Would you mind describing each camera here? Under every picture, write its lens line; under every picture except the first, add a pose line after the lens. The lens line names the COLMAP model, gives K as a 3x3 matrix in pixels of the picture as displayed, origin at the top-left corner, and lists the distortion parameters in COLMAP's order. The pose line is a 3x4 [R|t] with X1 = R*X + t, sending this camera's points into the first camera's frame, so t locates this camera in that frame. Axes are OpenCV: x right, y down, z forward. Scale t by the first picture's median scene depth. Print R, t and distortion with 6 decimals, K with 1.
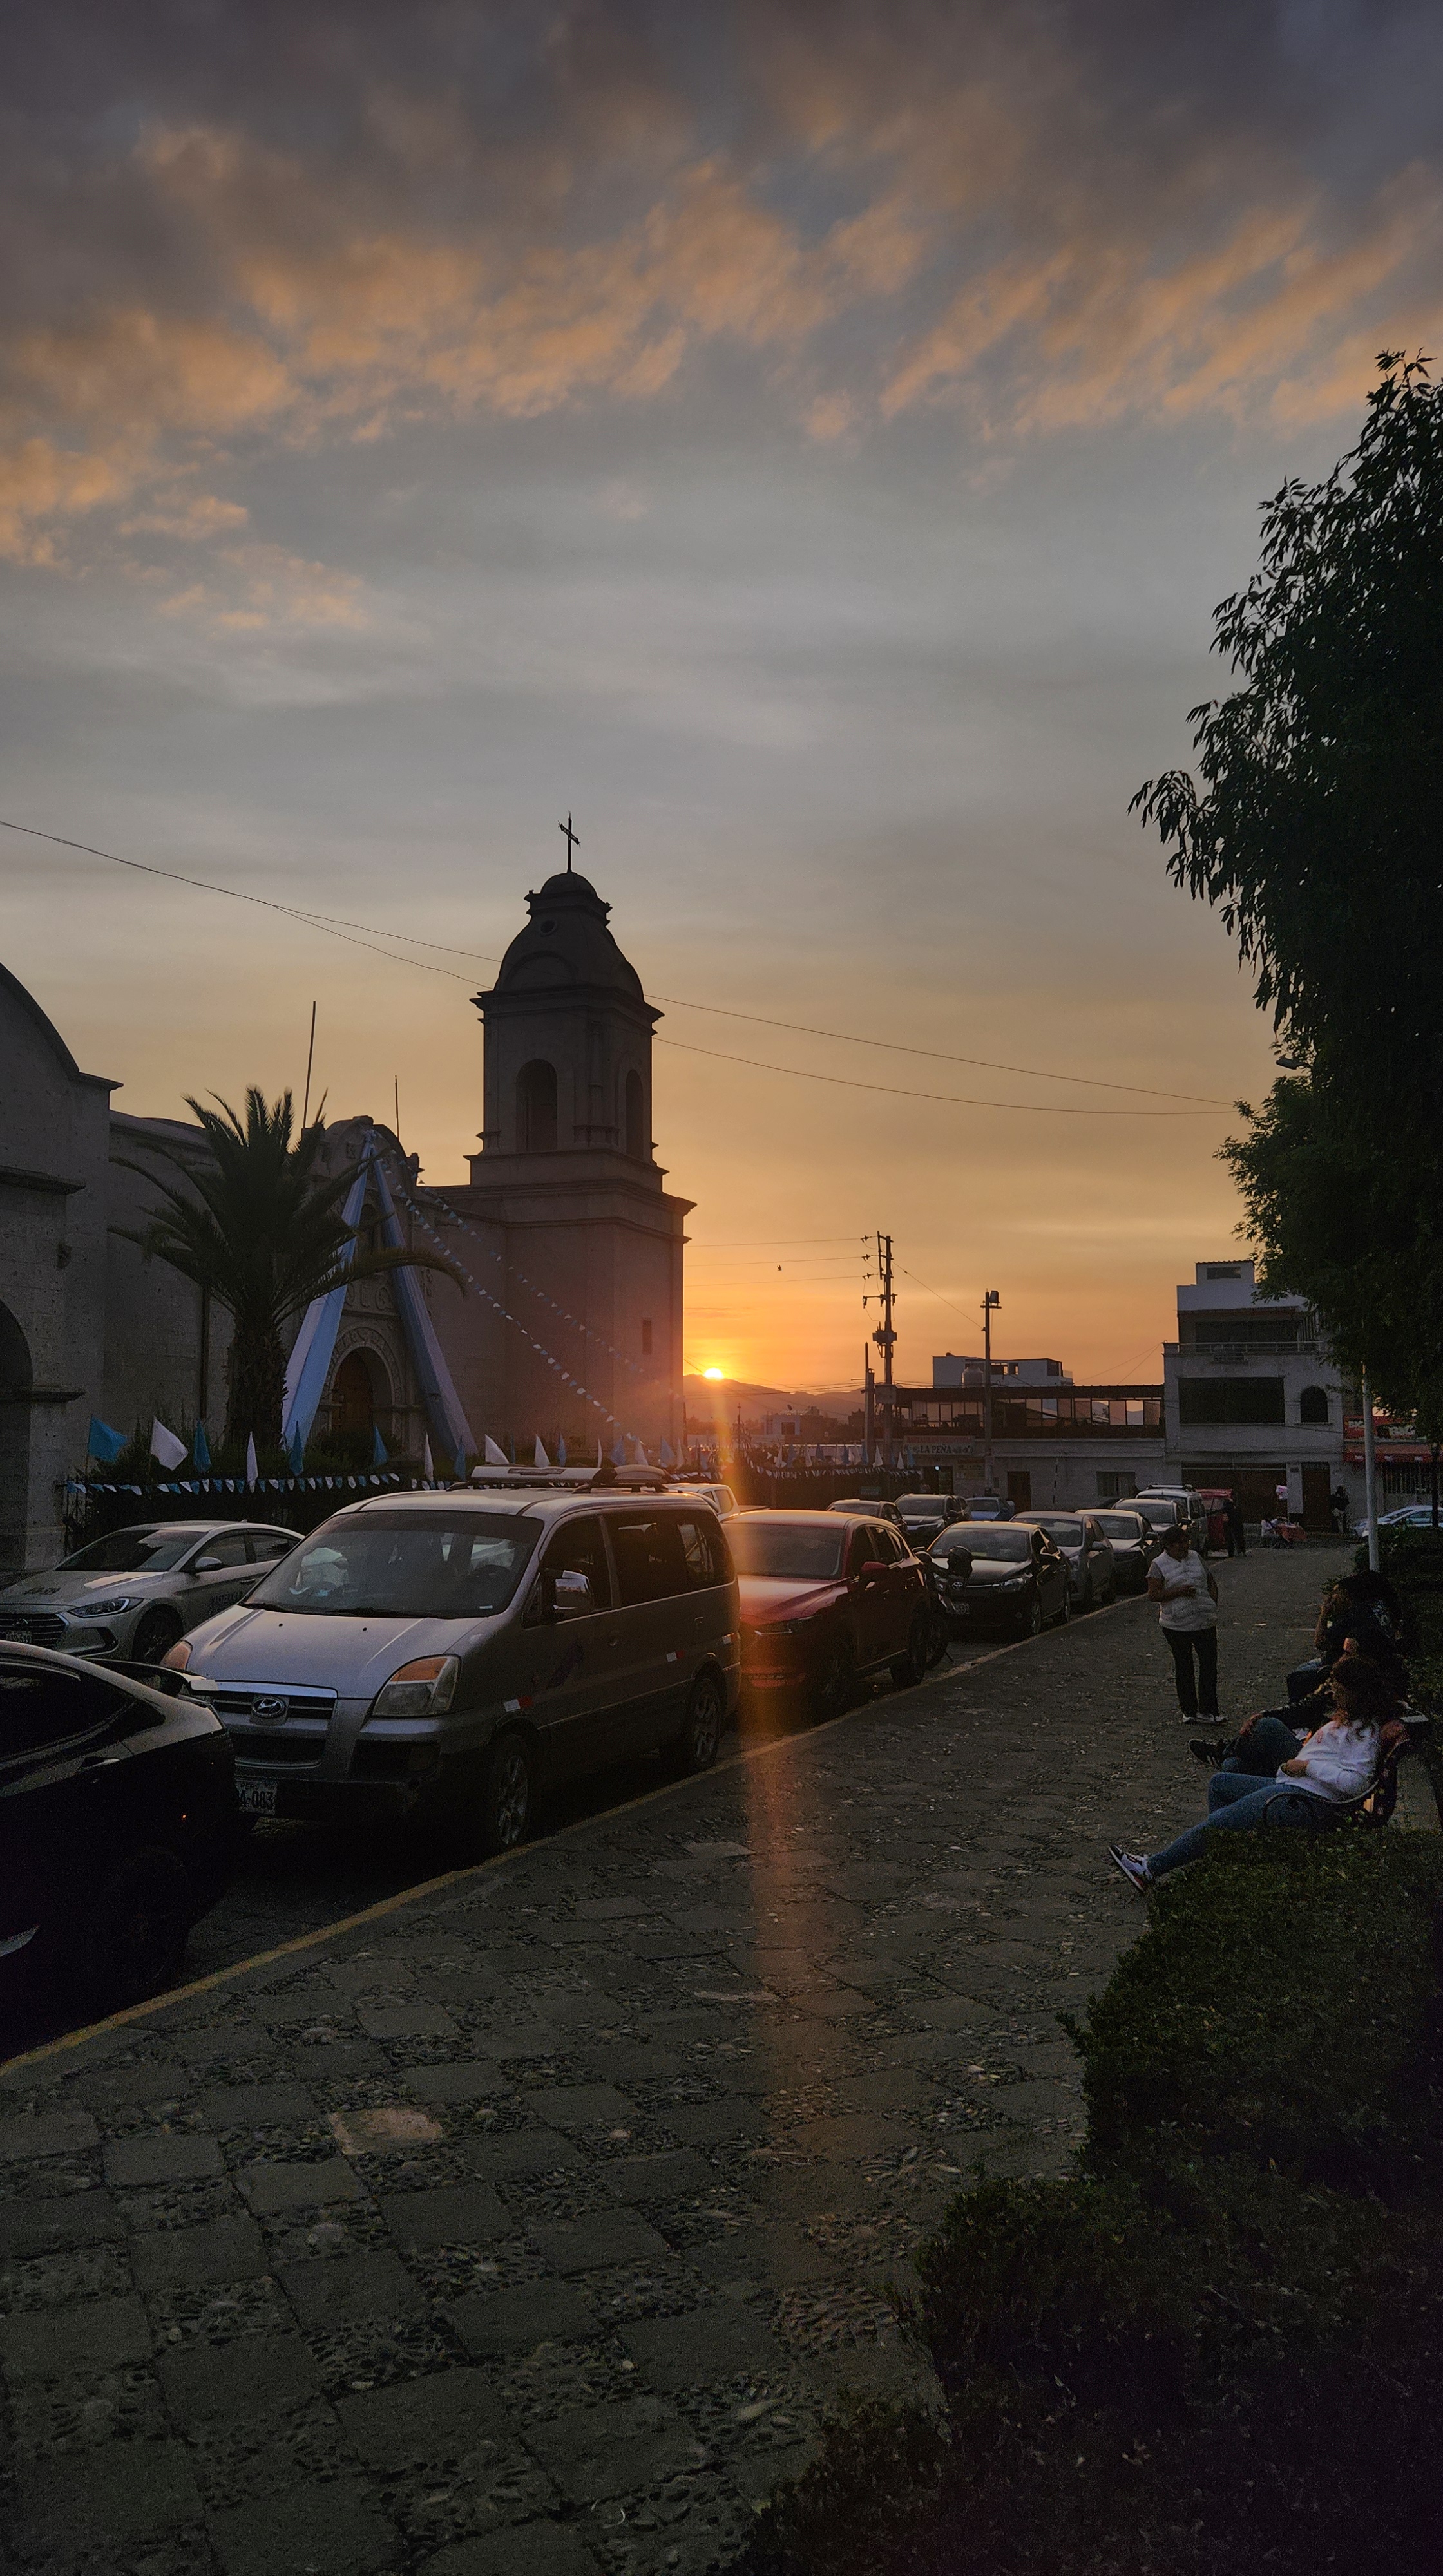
lens RADIAL K [[1813.3, 0, 721.5], [0, 1813.3, 1288.0], [0, 0, 1]] dist [-0.001125, -0.000075]
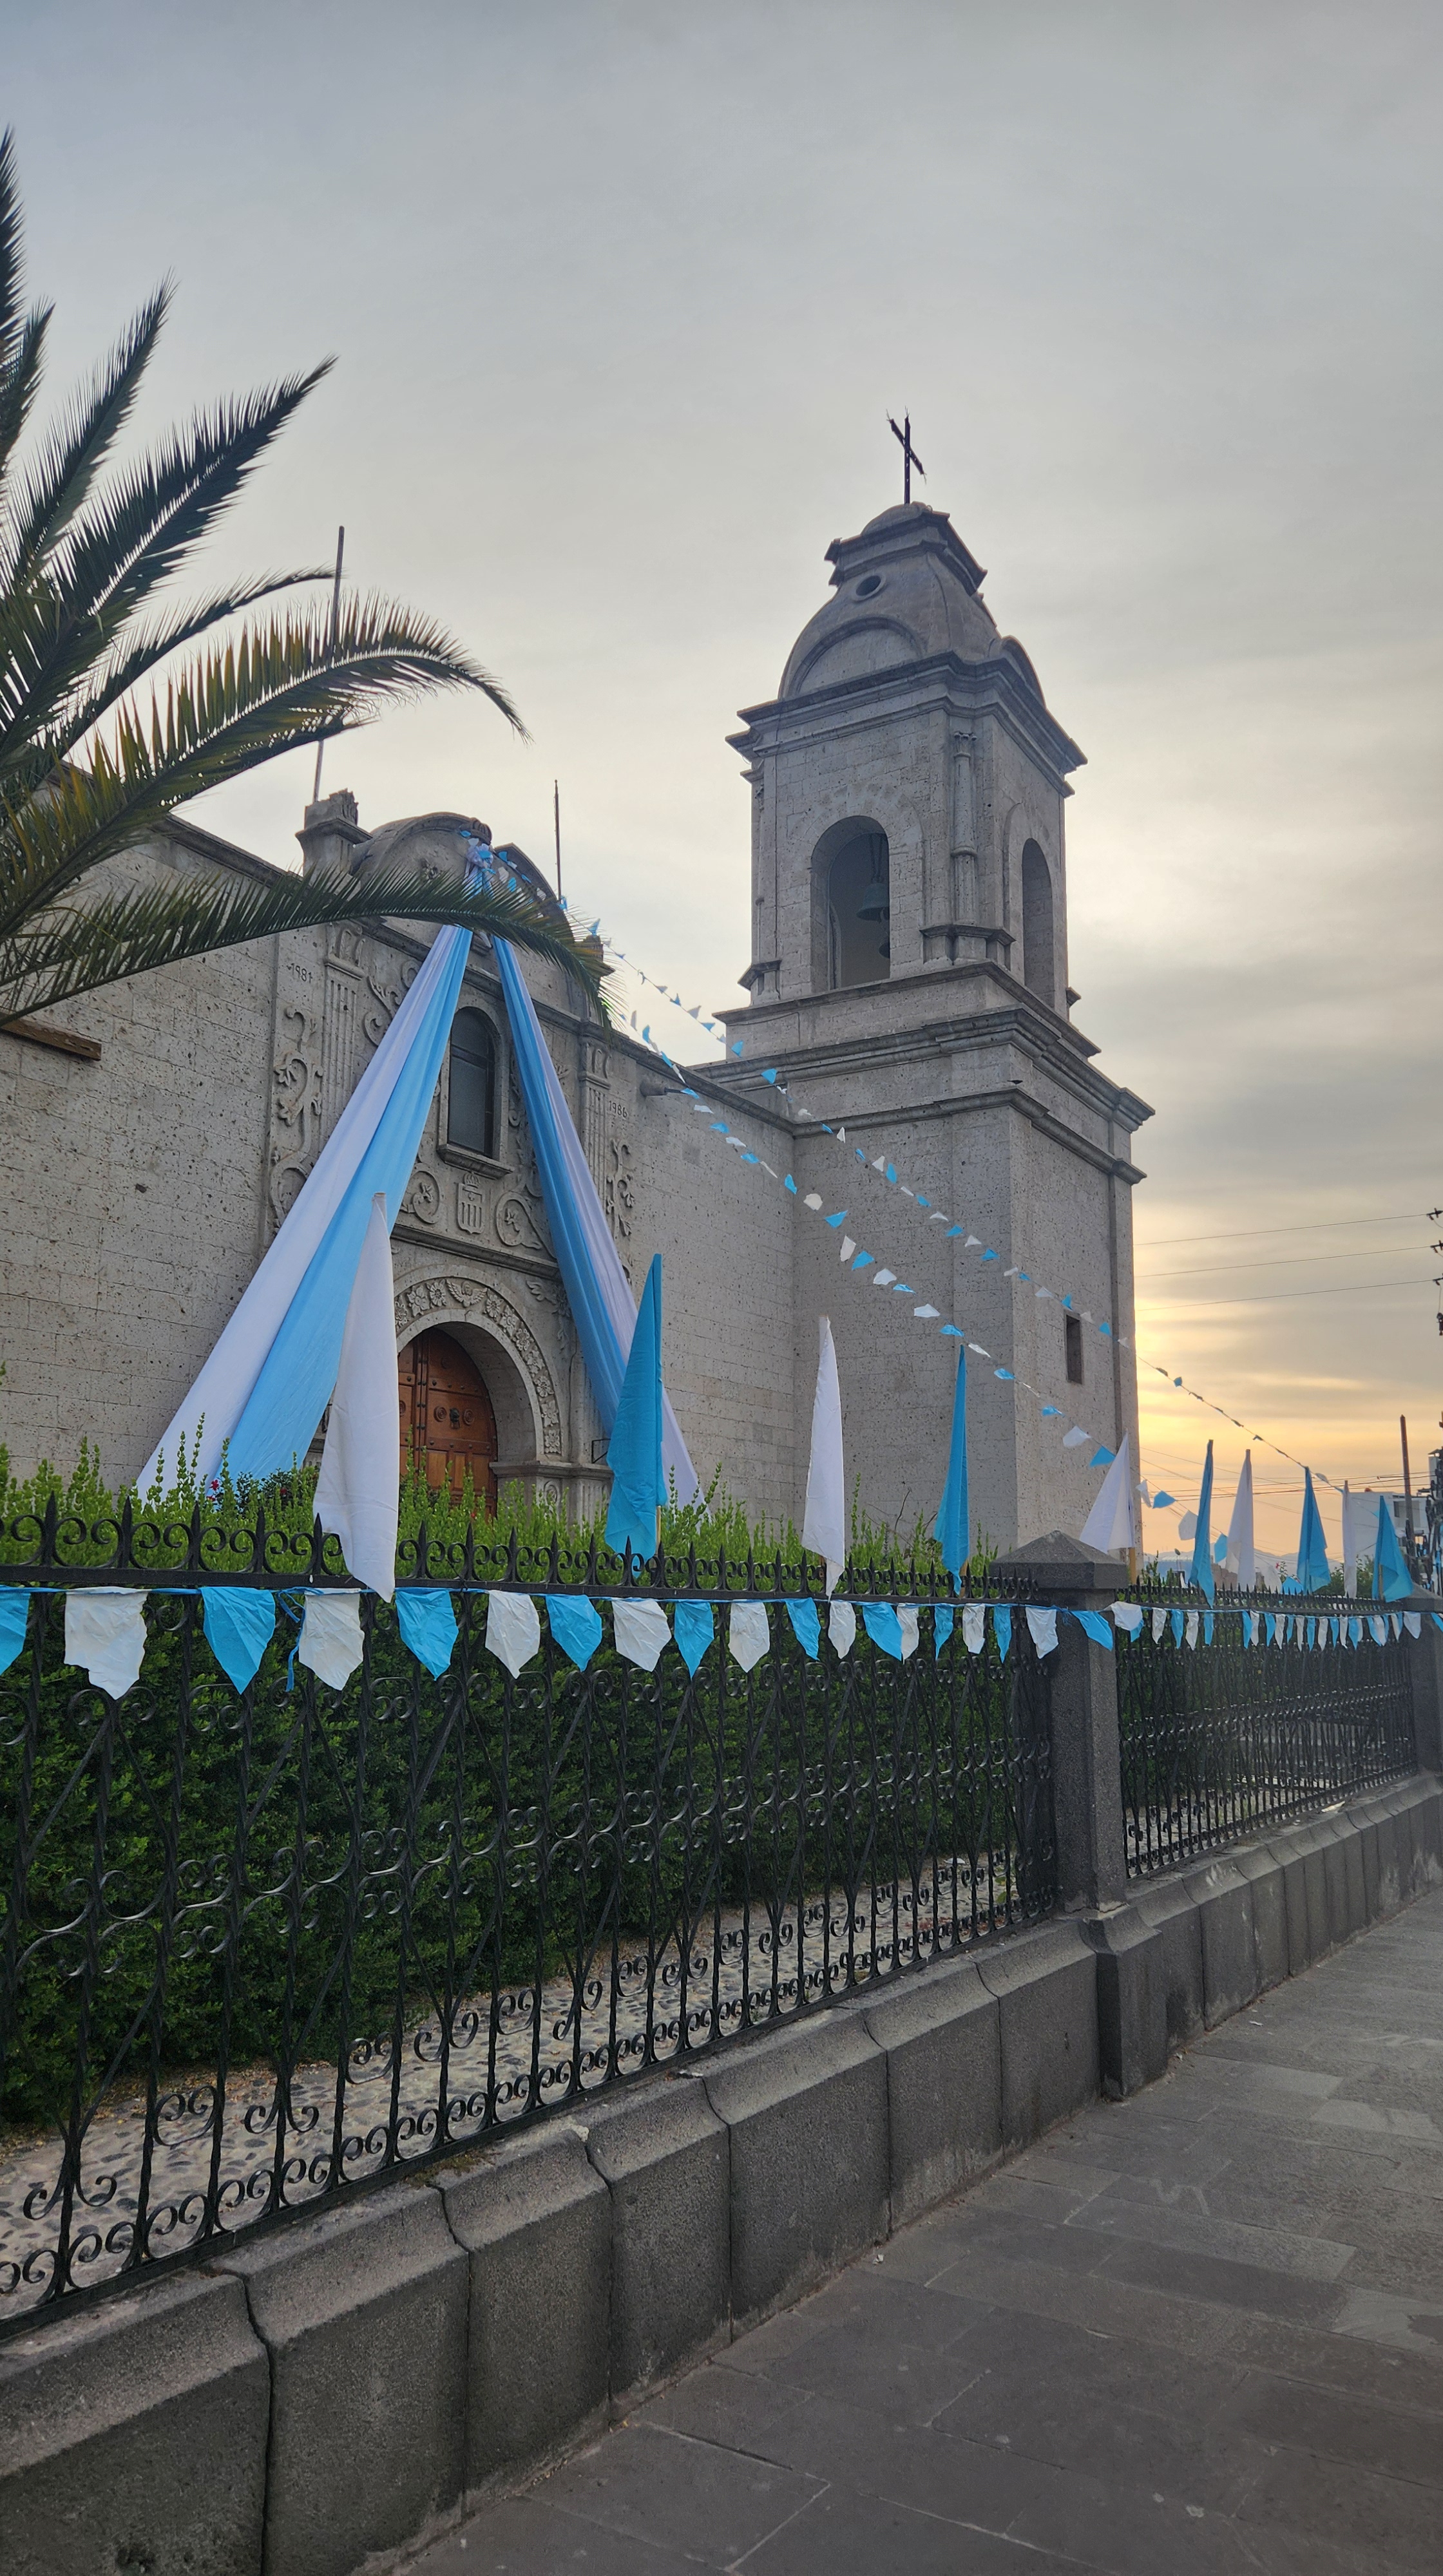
lens RADIAL K [[1765.2, 0, 721.5], [0, 1765.2, 1288.0], [0, 0, 1]] dist [0.093430, 0.000337]
pose [[0.983642, -0.021147, -0.178890, -0.049179], [0.005020, 0.995917, -0.090130, 0.054449], [0.180066, 0.087757, 0.979732, 0.501970]]
